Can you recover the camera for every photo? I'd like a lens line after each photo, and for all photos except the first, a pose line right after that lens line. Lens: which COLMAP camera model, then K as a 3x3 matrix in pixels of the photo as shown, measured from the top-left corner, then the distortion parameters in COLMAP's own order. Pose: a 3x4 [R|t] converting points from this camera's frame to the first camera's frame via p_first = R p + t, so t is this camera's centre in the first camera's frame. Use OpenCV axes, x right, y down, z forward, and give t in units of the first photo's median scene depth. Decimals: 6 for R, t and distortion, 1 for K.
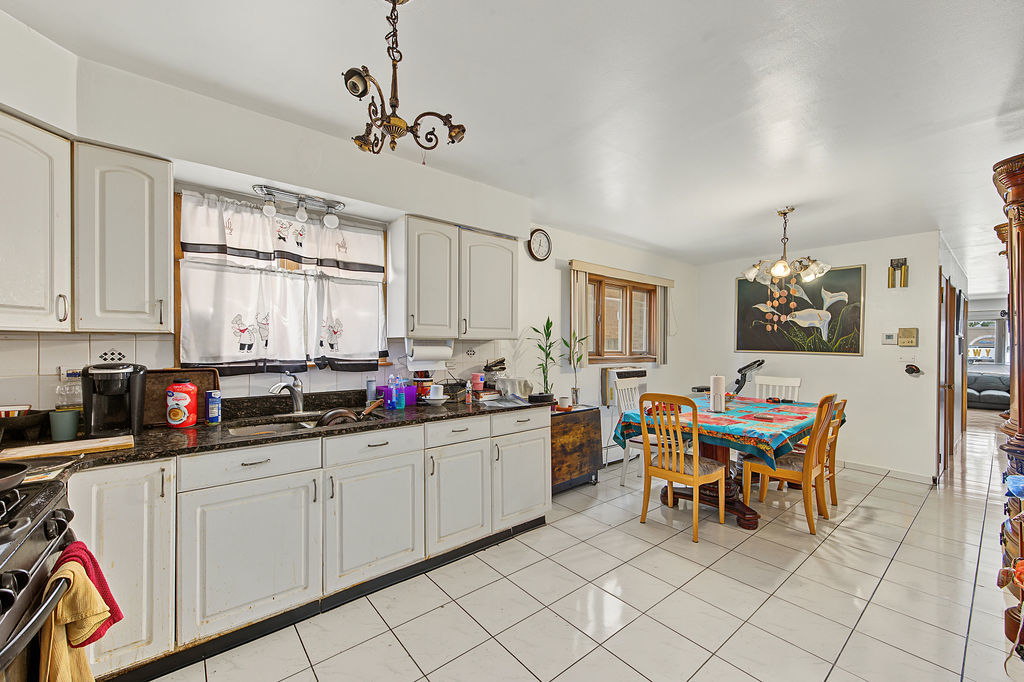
lens RADIAL K [[405.8, 0, 512.4], [0, 405.8, 344.9], [0, 0, 1]] dist [0.001543, -0.000658]
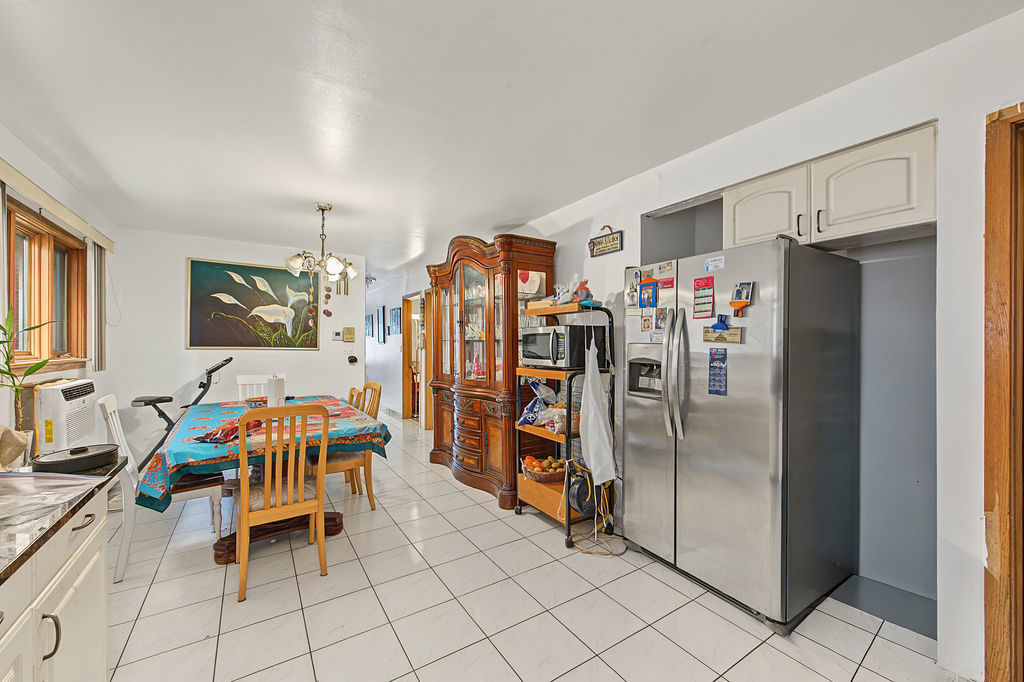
lens RADIAL K [[405.8, 0, 501.6], [0, 405.8, 342.3], [0, 0, 1]] dist [0.001543, -0.000658]
pose [[0.089232, -0.000411, 0.996011, -0.225600], [-0.004335, 0.999990, 0.000801, 0.001310], [-0.996001, -0.004389, 0.089229, 0.360852]]
